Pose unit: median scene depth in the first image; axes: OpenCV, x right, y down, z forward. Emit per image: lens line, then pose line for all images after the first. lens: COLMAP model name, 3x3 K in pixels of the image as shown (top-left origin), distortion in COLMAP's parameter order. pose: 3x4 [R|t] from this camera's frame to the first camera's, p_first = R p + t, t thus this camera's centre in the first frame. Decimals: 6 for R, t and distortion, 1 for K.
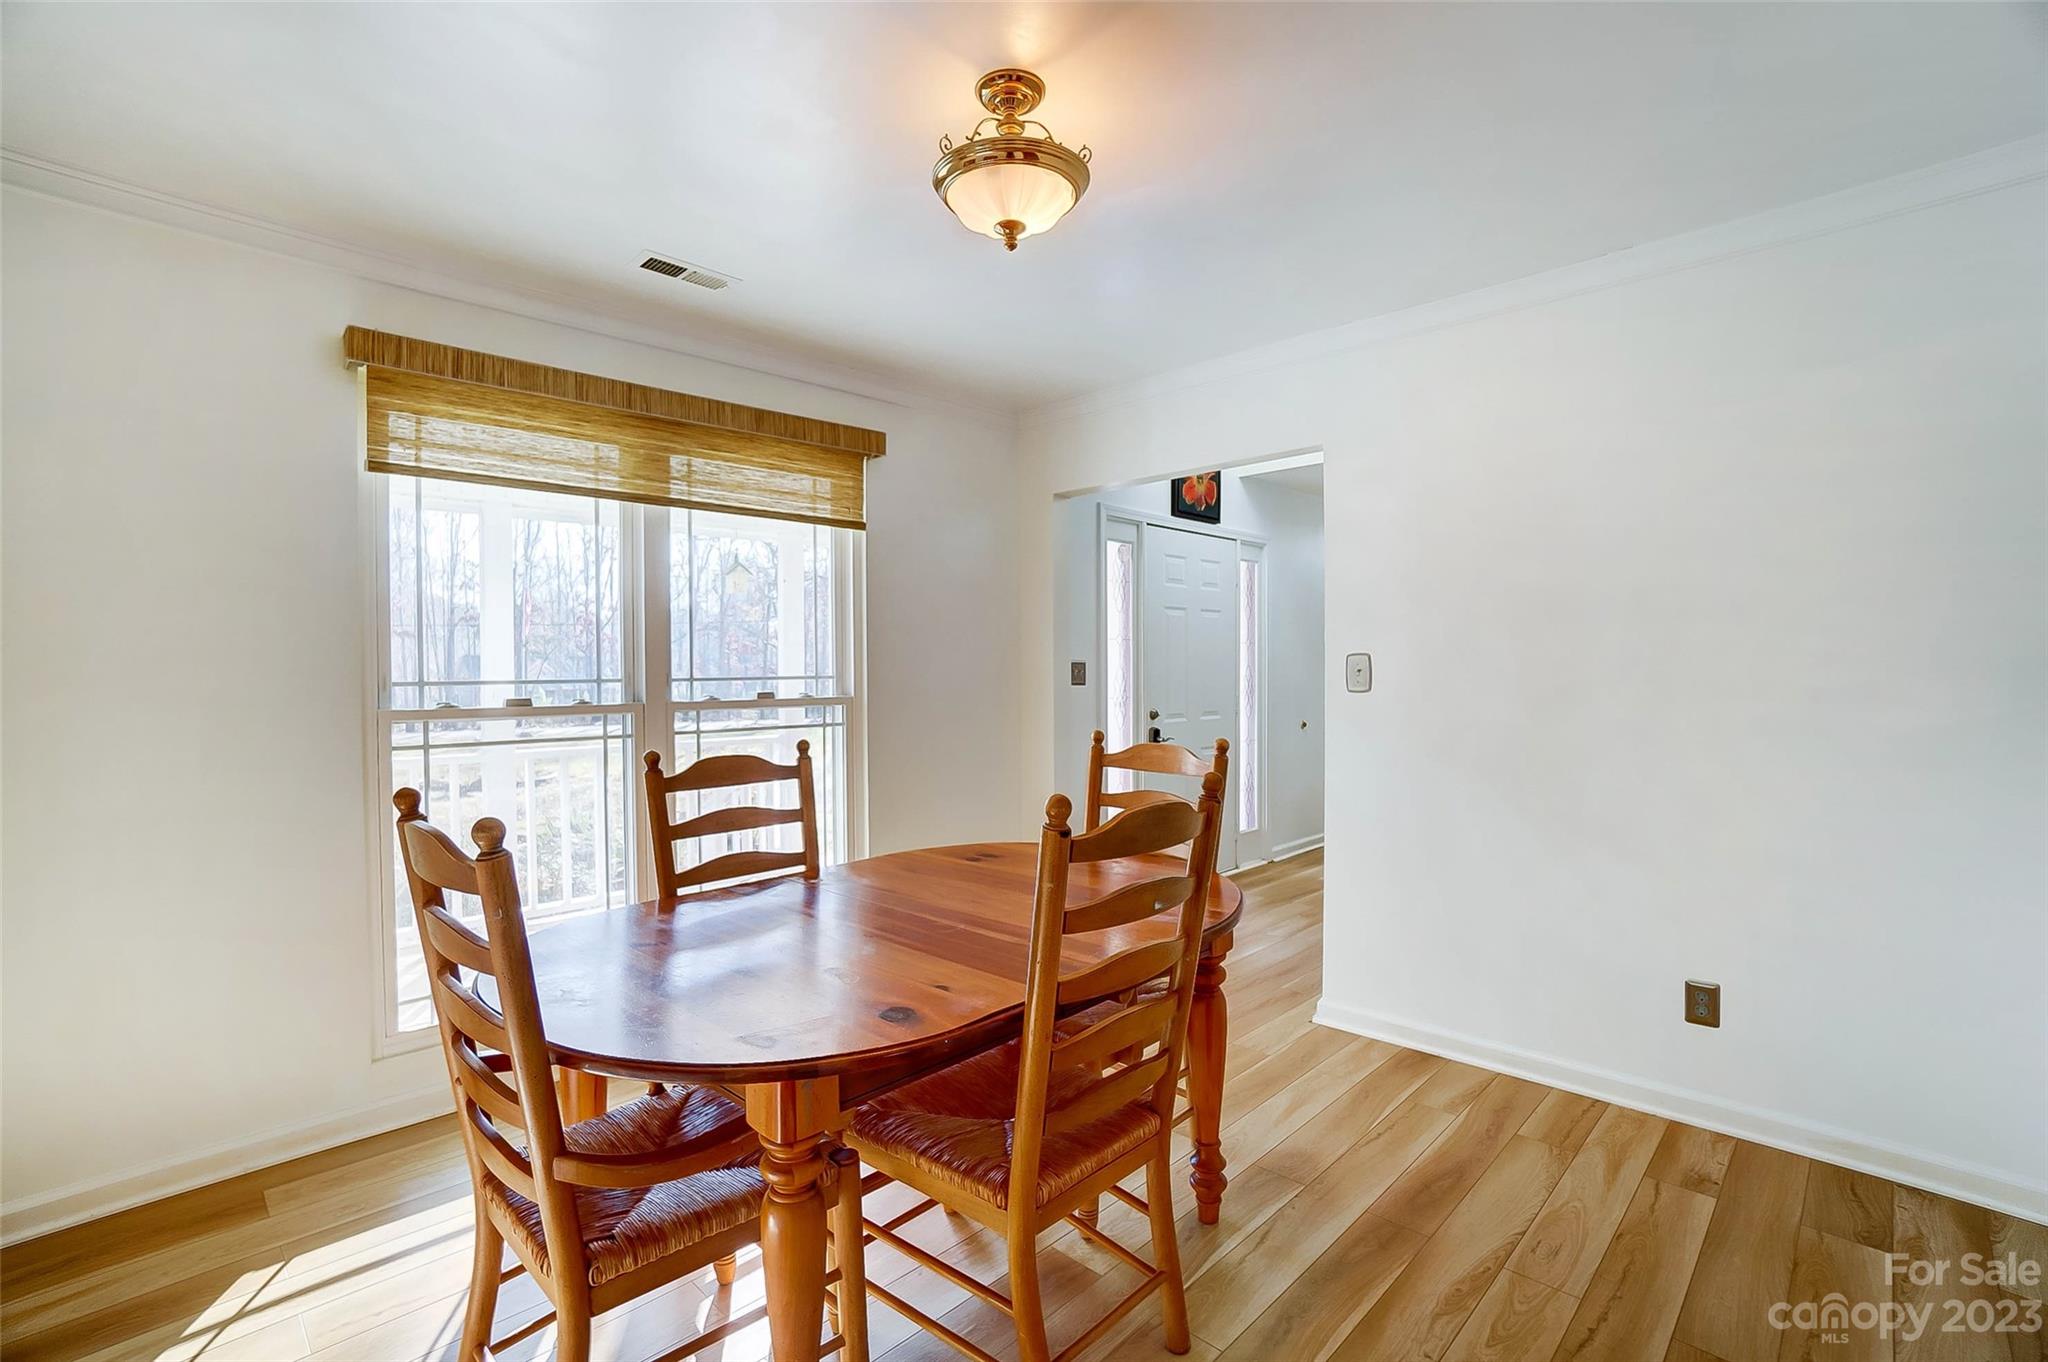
lens RADIAL K [[929.2, 0, 988.7], [0, 929.2, 693.5], [0, 0, 1]] dist [-0.001829, 0.000072]
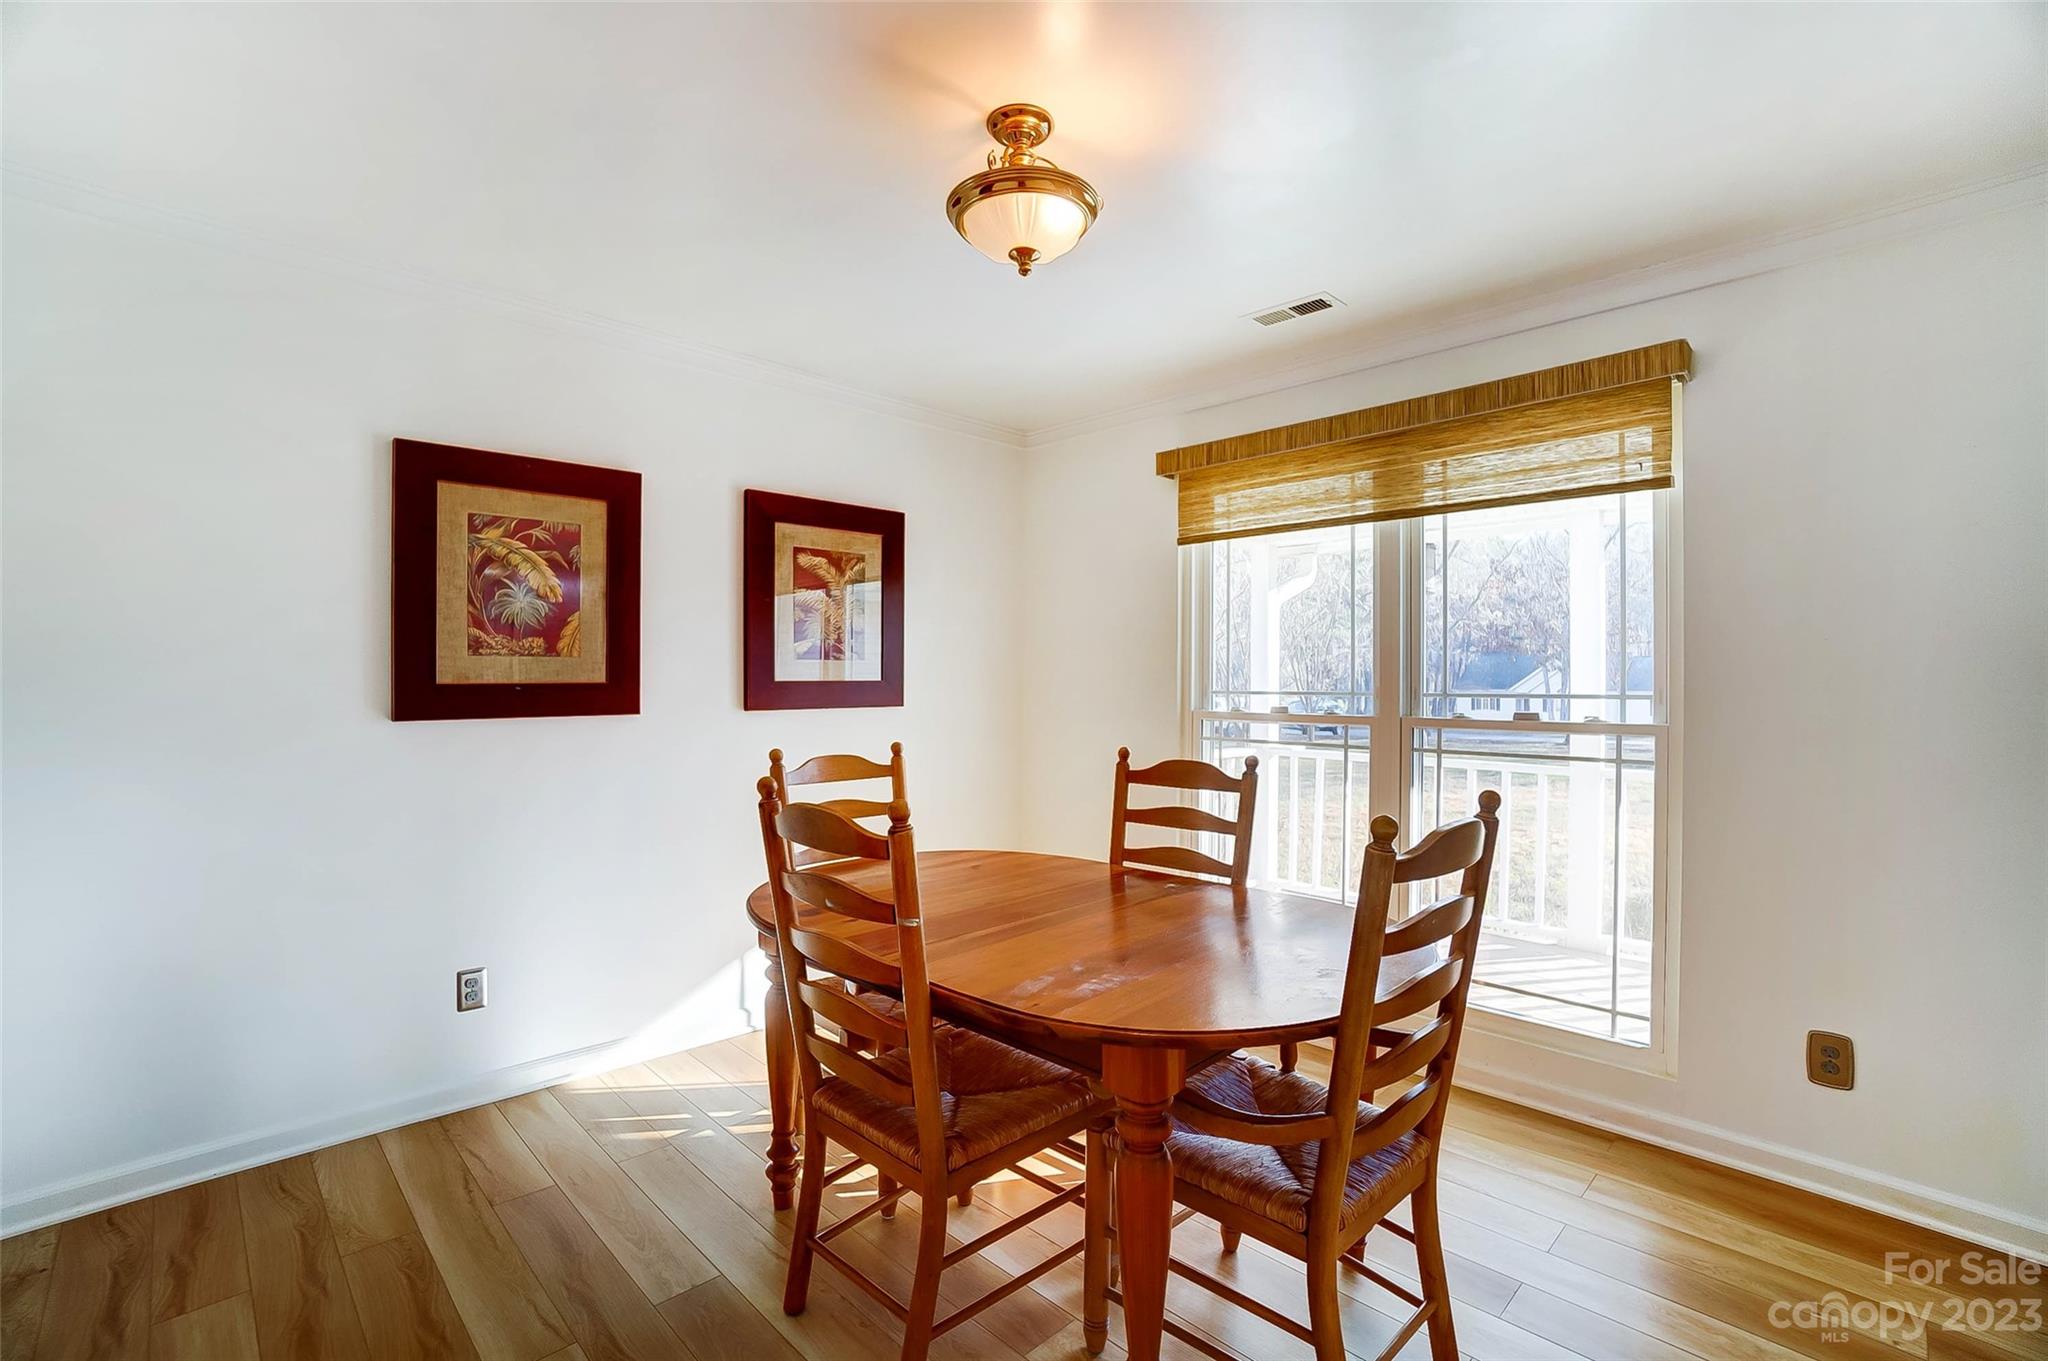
lens RADIAL K [[918.7, 0, 1038.7], [0, 918.7, 686.1], [0, 0, 1]] dist [-0.028390, 0.000041]
pose [[0.036841, 0.011547, -0.999254, 0.670352], [-0.033495, 0.999386, 0.010314, -0.022817], [0.998760, 0.033090, 0.037205, 0.642129]]
